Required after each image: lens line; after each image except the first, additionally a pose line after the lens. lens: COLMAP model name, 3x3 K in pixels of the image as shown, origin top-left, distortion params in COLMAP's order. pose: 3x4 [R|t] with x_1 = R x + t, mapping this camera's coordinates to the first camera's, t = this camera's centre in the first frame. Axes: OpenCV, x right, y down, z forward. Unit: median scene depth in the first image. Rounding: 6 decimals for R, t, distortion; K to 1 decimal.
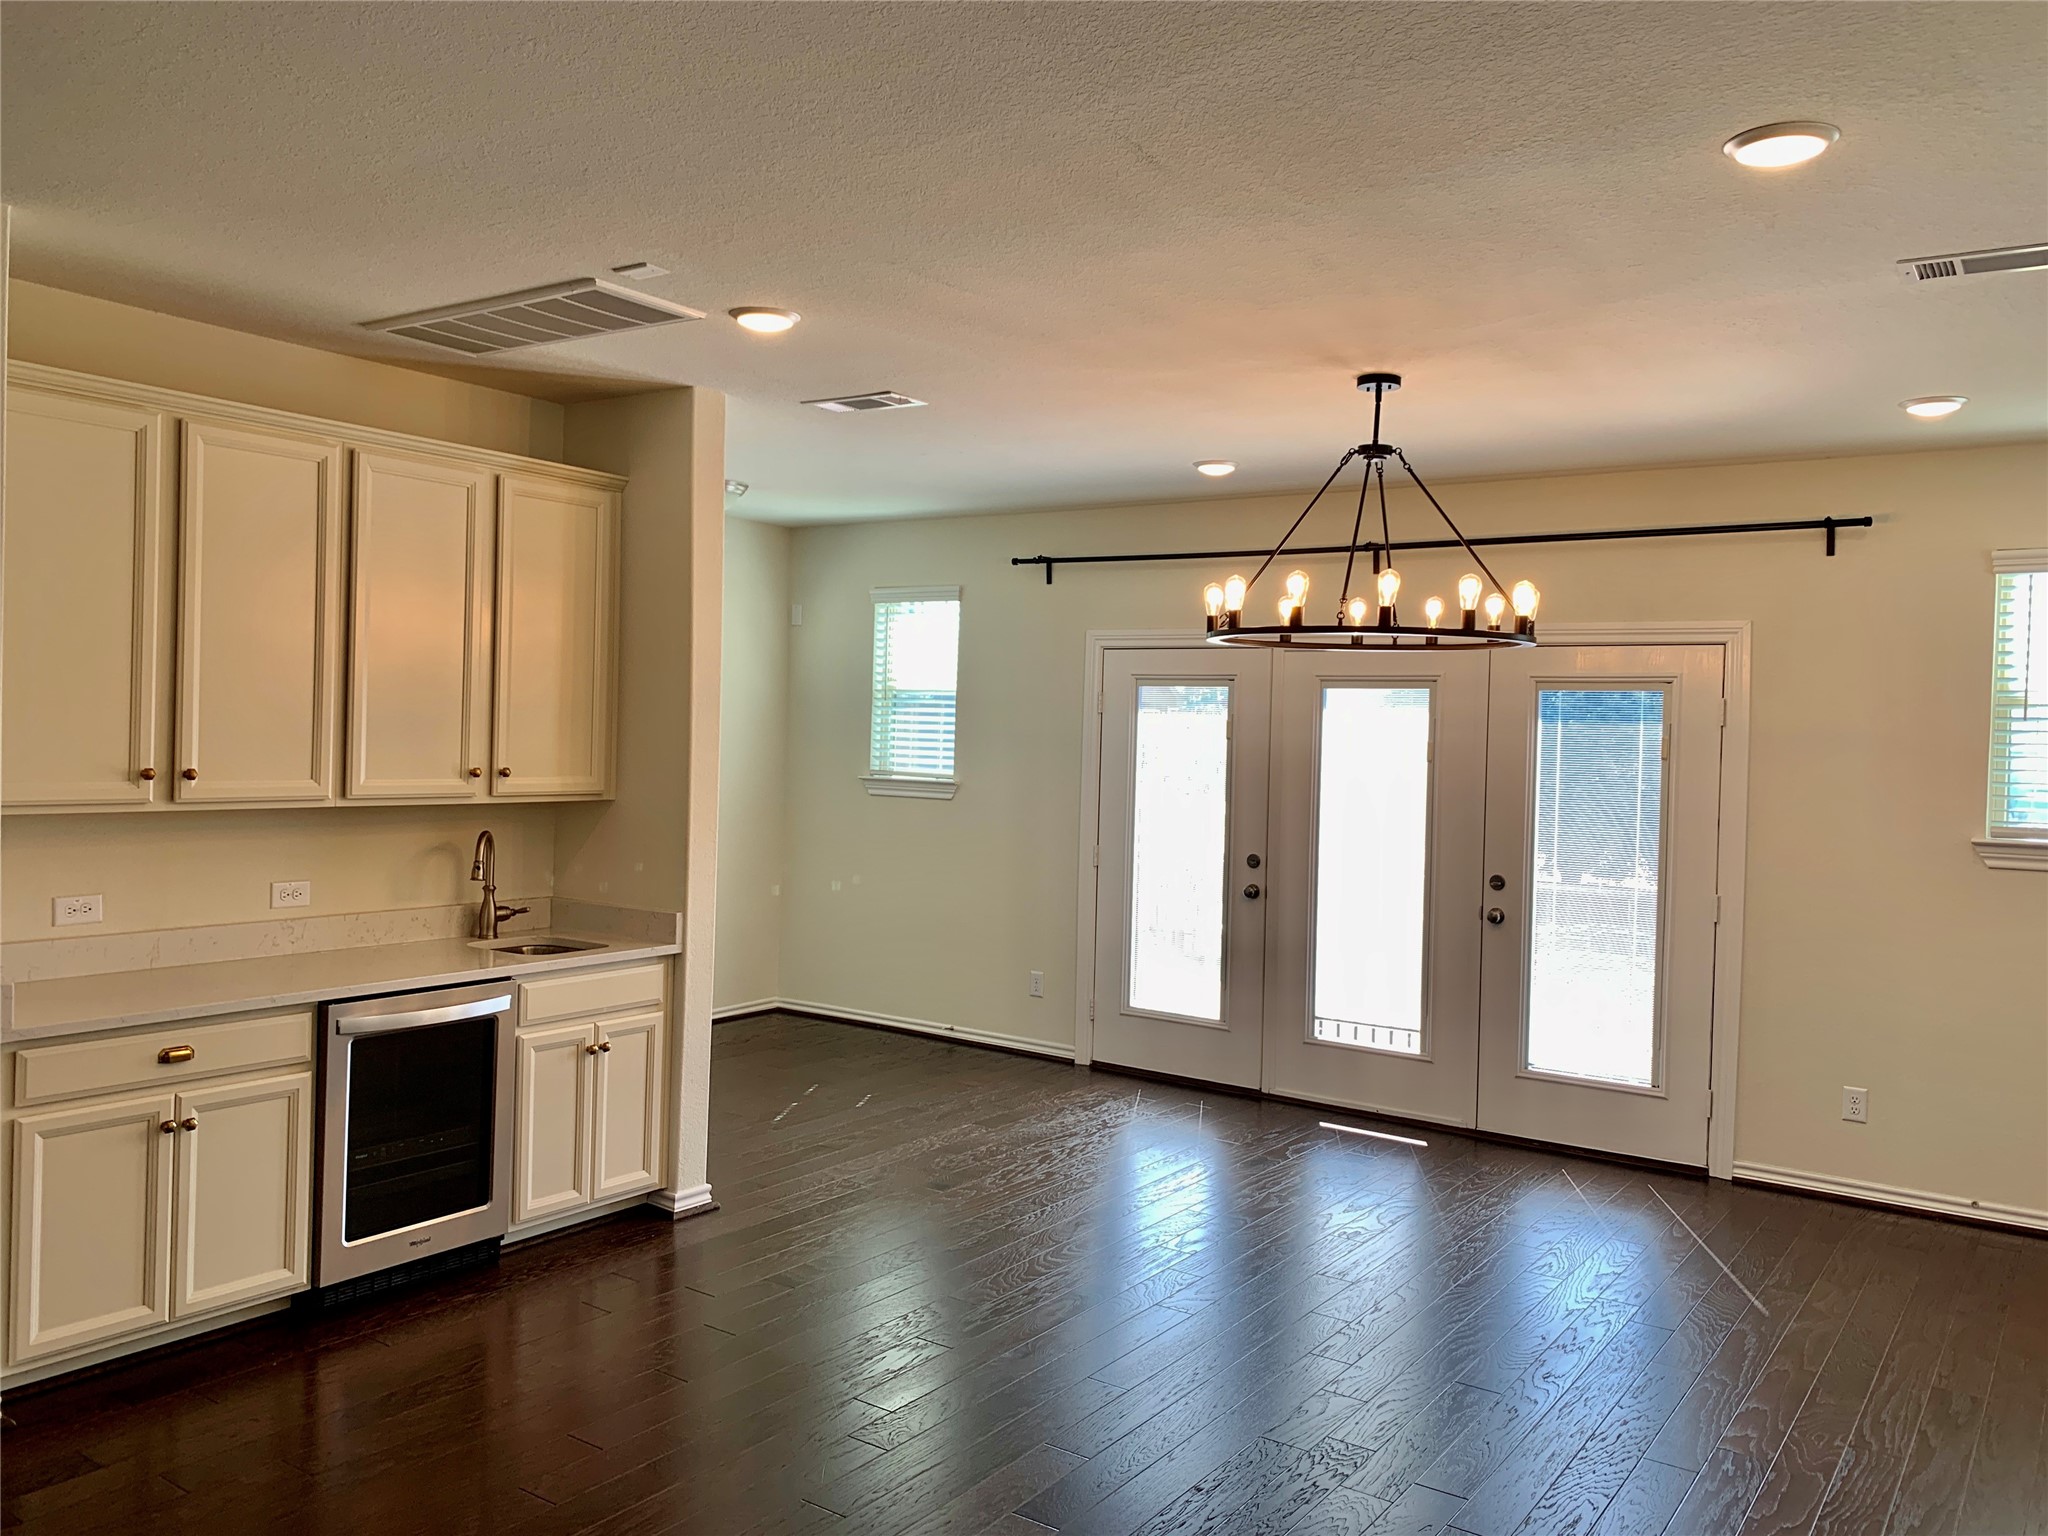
lens RADIAL K [[1573.0, 0, 1032.4], [0, 1573.0, 765.4], [0, 0, 1]] dist [0.041143, -0.031577]
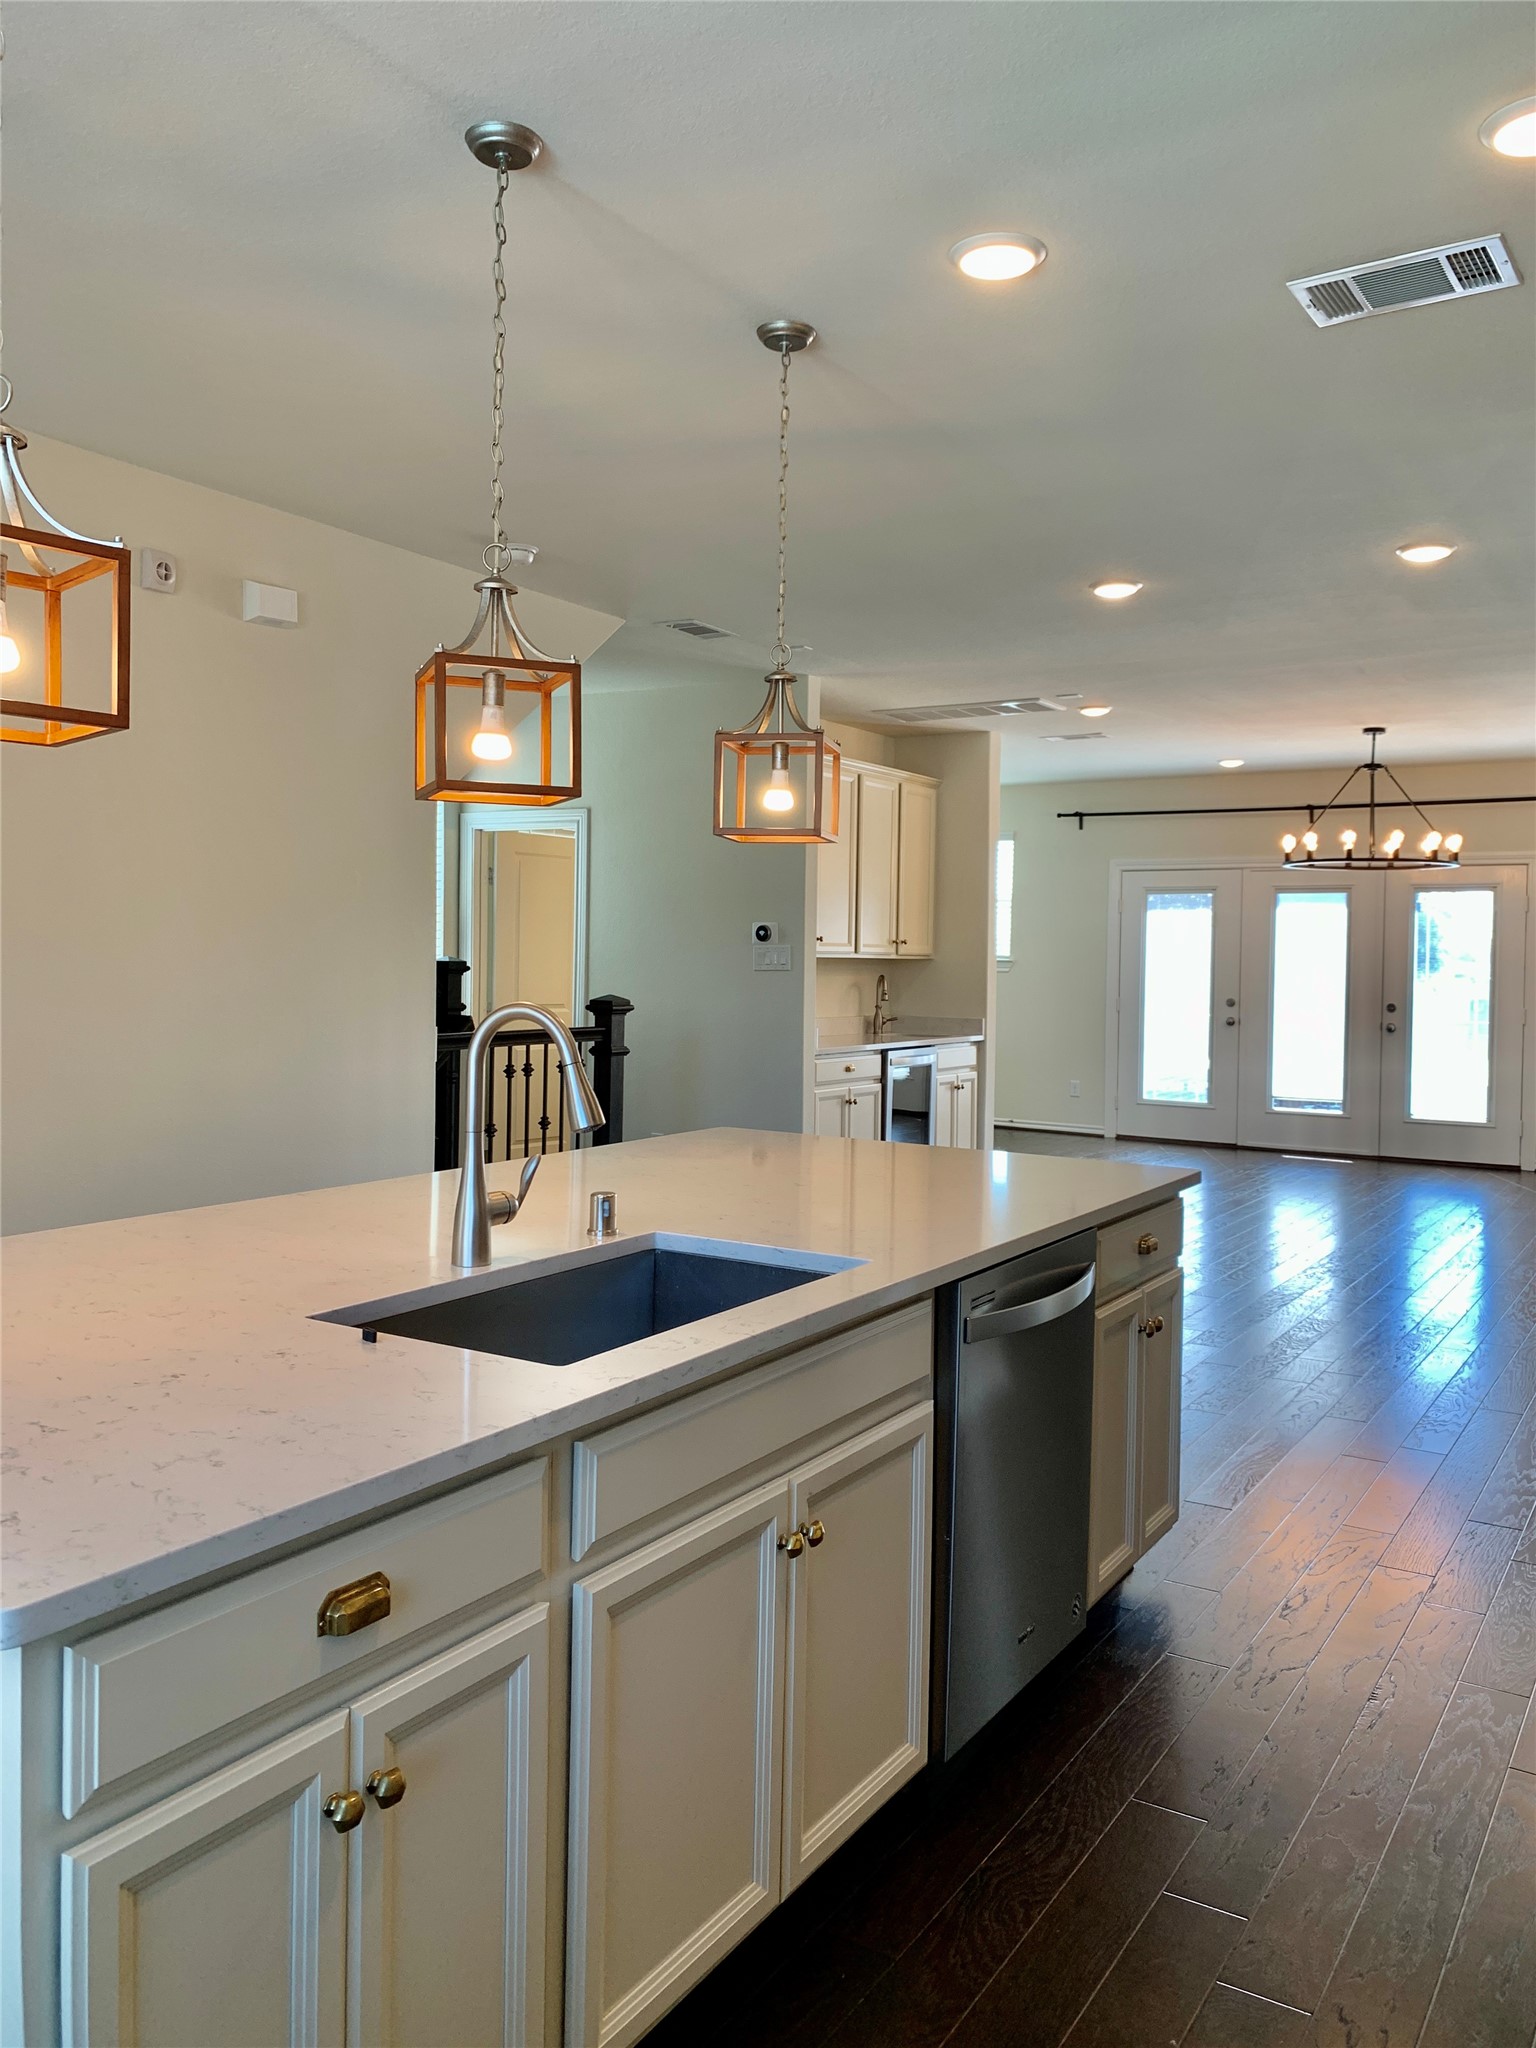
lens RADIAL K [[1573.0, 0, 785.8], [0, 1573.0, 1023.4], [0, 0, 1]] dist [0.041143, -0.031577]
pose [[0.998983, -0.016584, 0.041931, -0.524948], [0.015706, 0.999652, 0.021195, 0.056230], [-0.042268, -0.020515, 0.998896, -0.815980]]
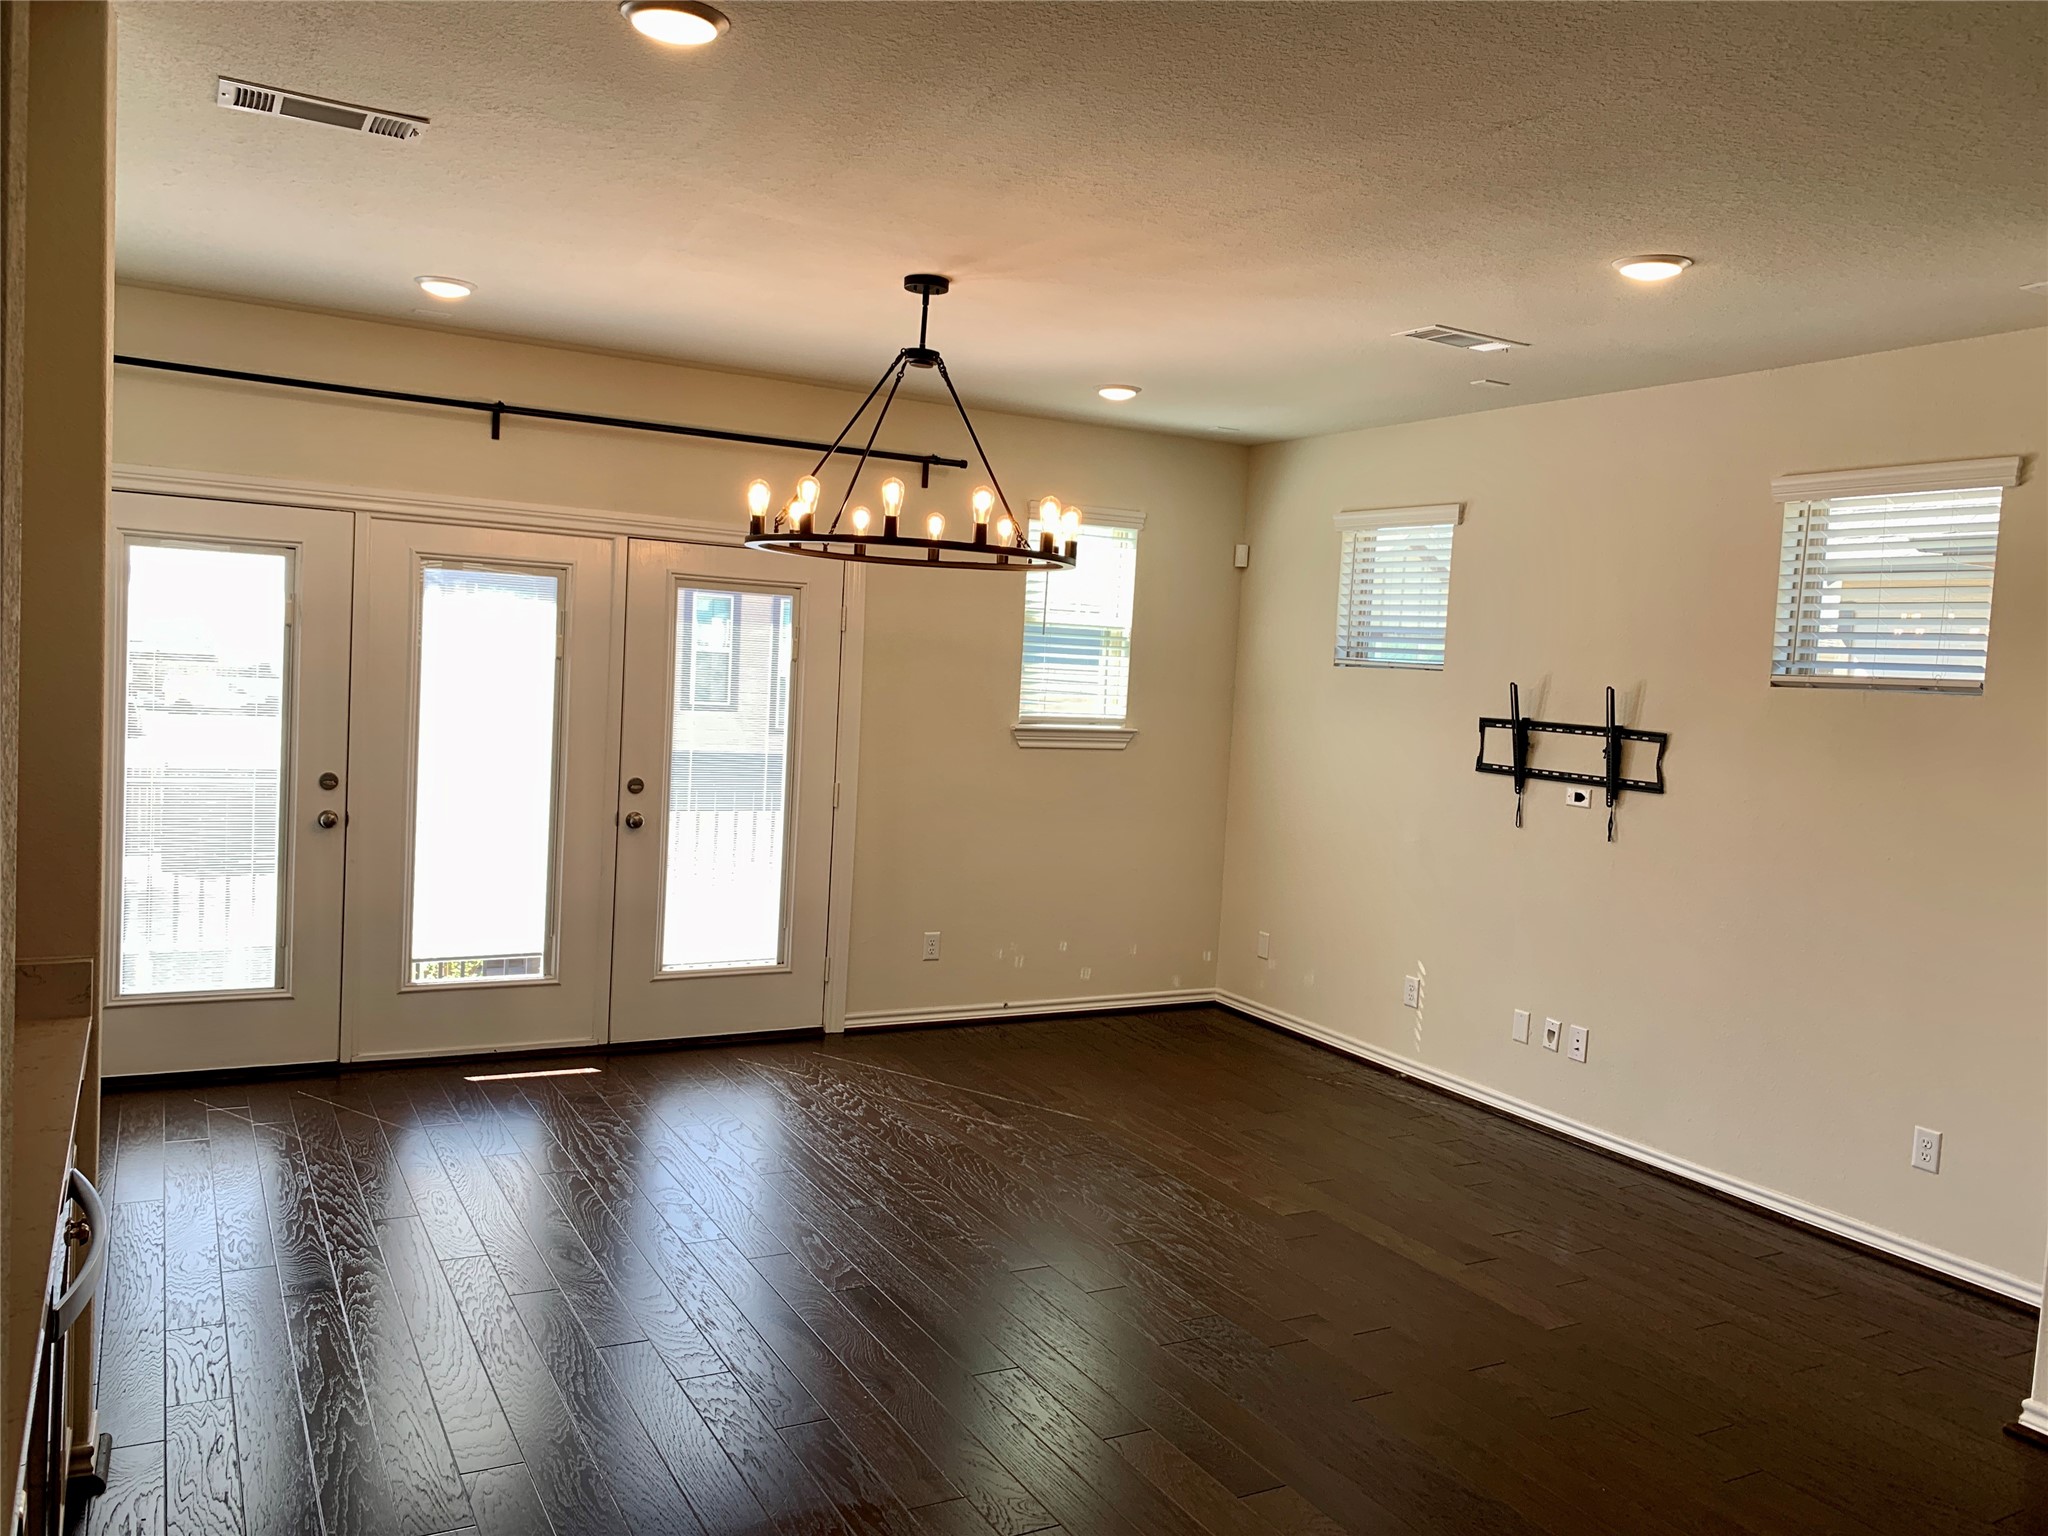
lens RADIAL K [[1573.0, 0, 1045.3], [0, 1573.0, 759.5], [0, 0, 1]] dist [0.041143, -0.031577]
pose [[0.451567, -0.062809, 0.890024, -0.559311], [-0.019453, 0.996589, 0.080199, -0.029477], [-0.892025, -0.053529, 0.448805, 0.437256]]
